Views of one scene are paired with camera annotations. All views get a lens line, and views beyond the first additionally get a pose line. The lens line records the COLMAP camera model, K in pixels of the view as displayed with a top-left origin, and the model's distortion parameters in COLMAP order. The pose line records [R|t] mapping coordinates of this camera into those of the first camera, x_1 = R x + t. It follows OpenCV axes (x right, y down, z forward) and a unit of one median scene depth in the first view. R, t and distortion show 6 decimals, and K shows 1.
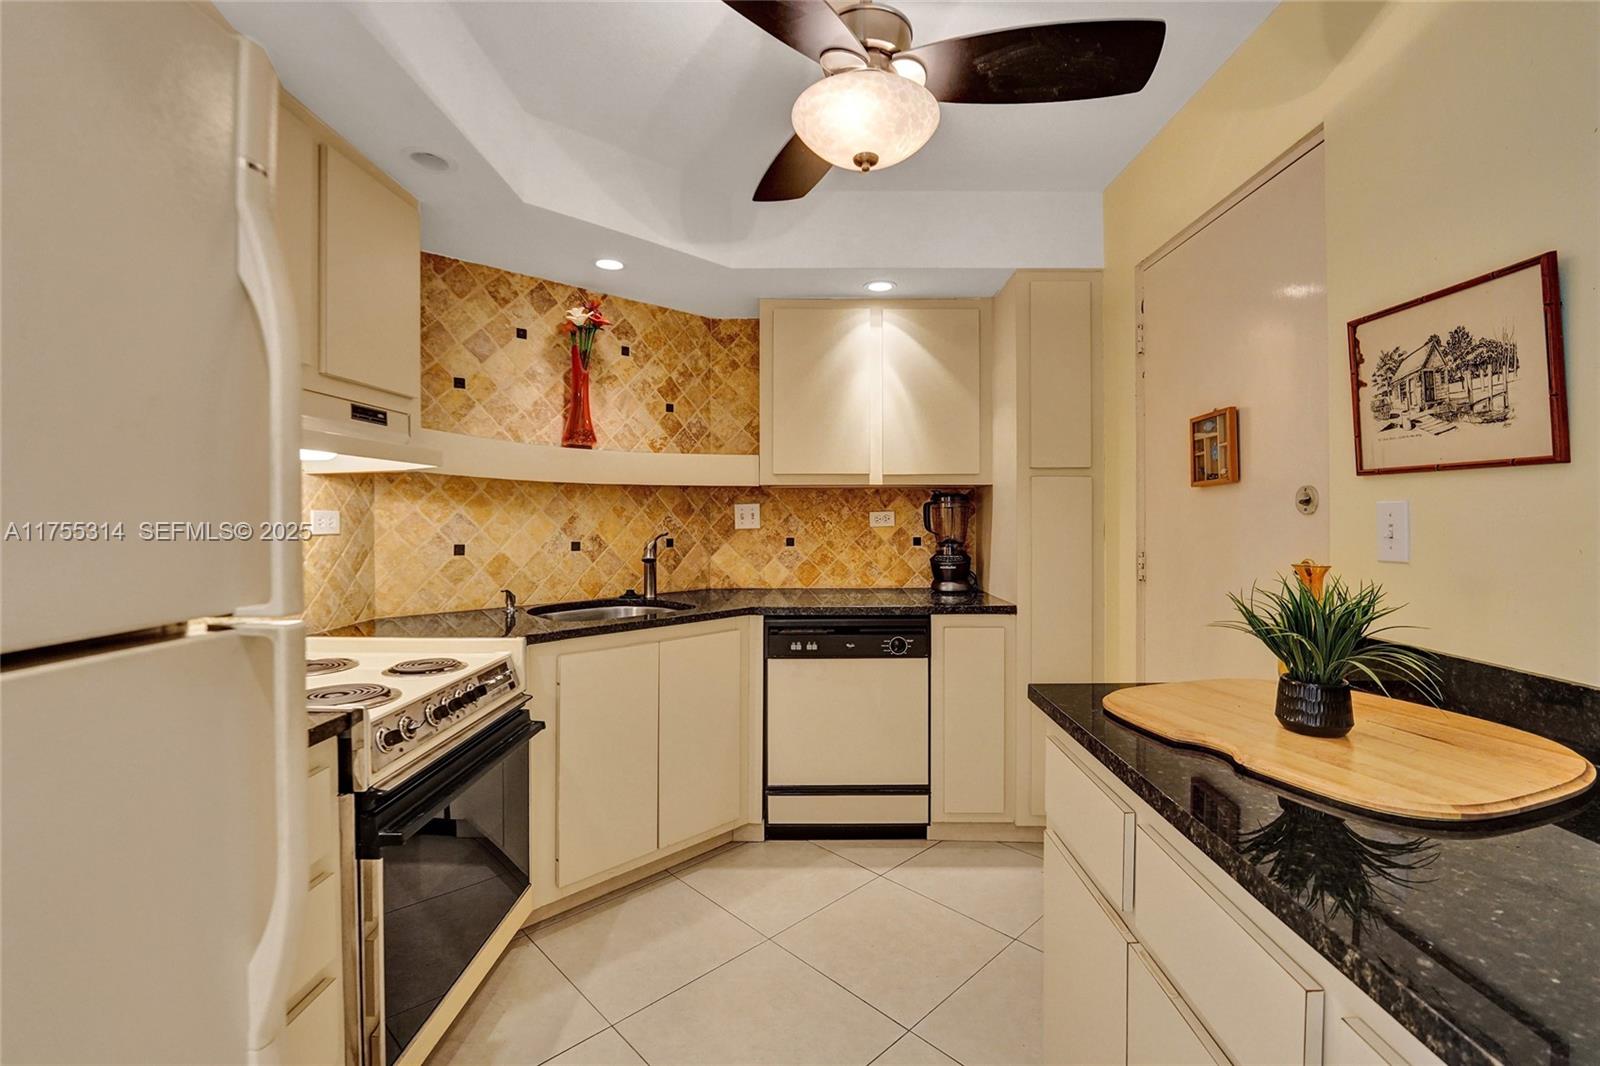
lens RADIAL K [[689.8, 0, 803.2], [0, 689.8, 506.4], [0, 0, 1]] dist [-0.023654, 0.000296]
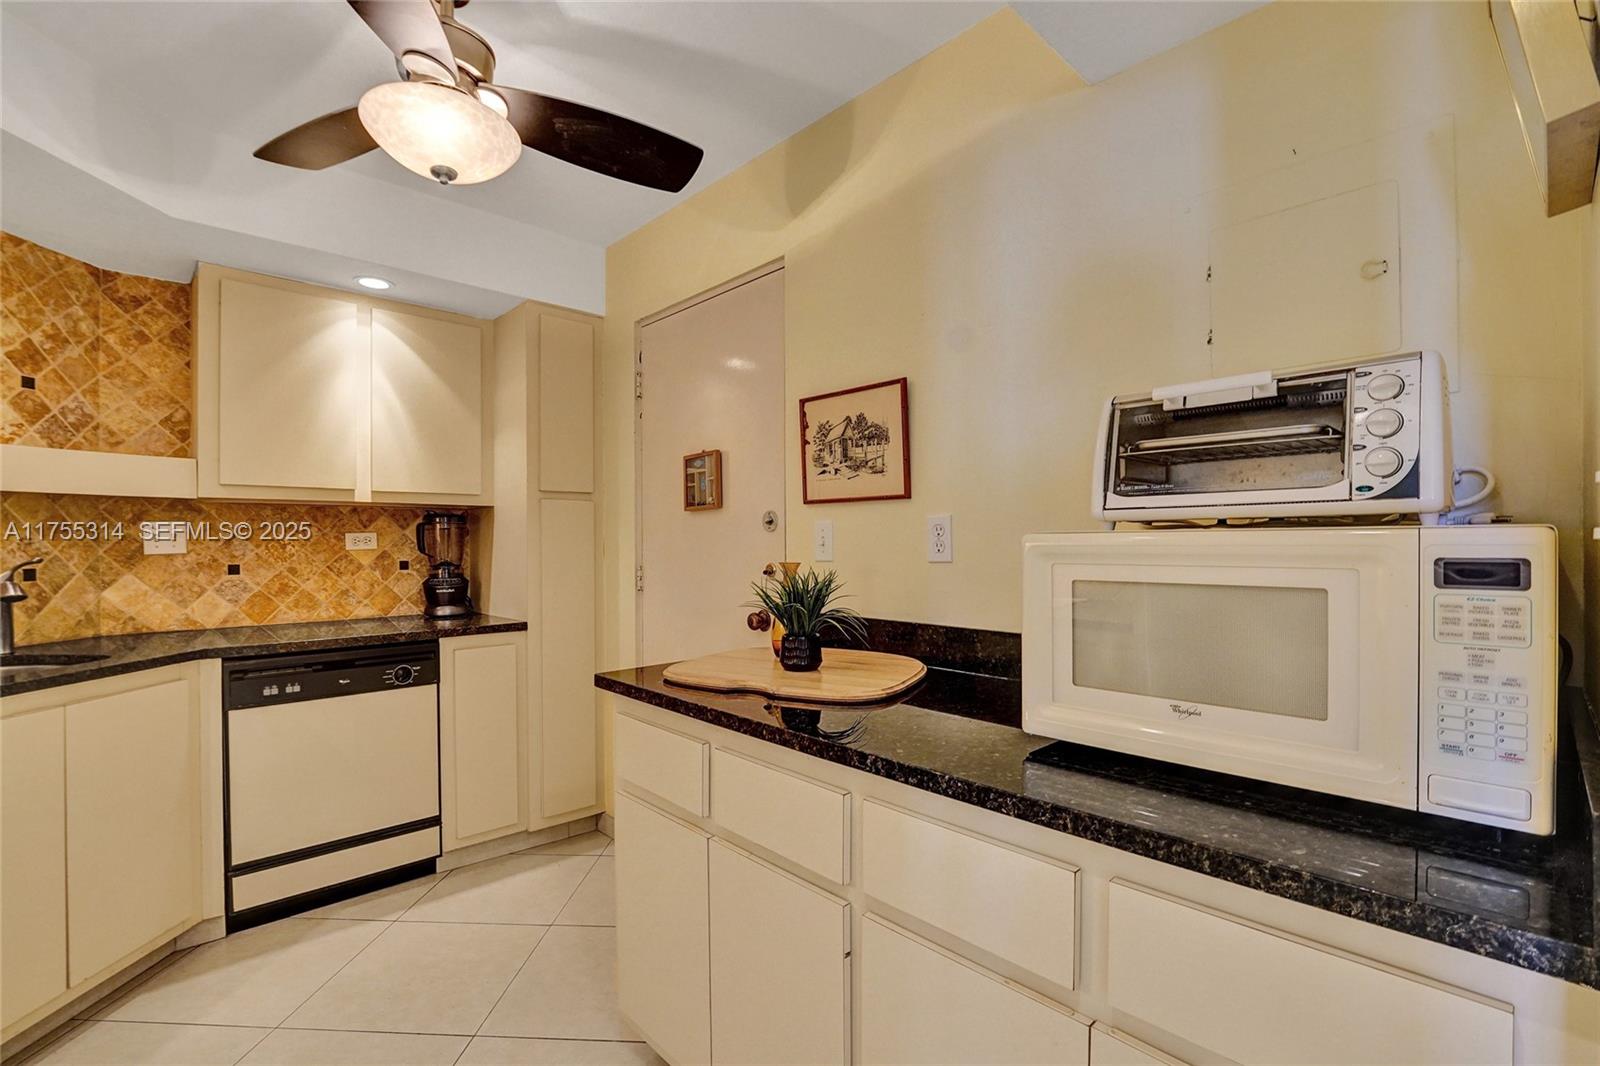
lens RADIAL K [[696.5, 0, 794.6], [0, 696.5, 533.9], [0, 0, 1]] dist [-0.023719, 0.000327]
pose [[0.726414, 0.004372, 0.687244, -0.126006], [-0.003882, 0.999990, -0.002259, 0.012240], [-0.687247, -0.001027, 0.726423, -0.045559]]
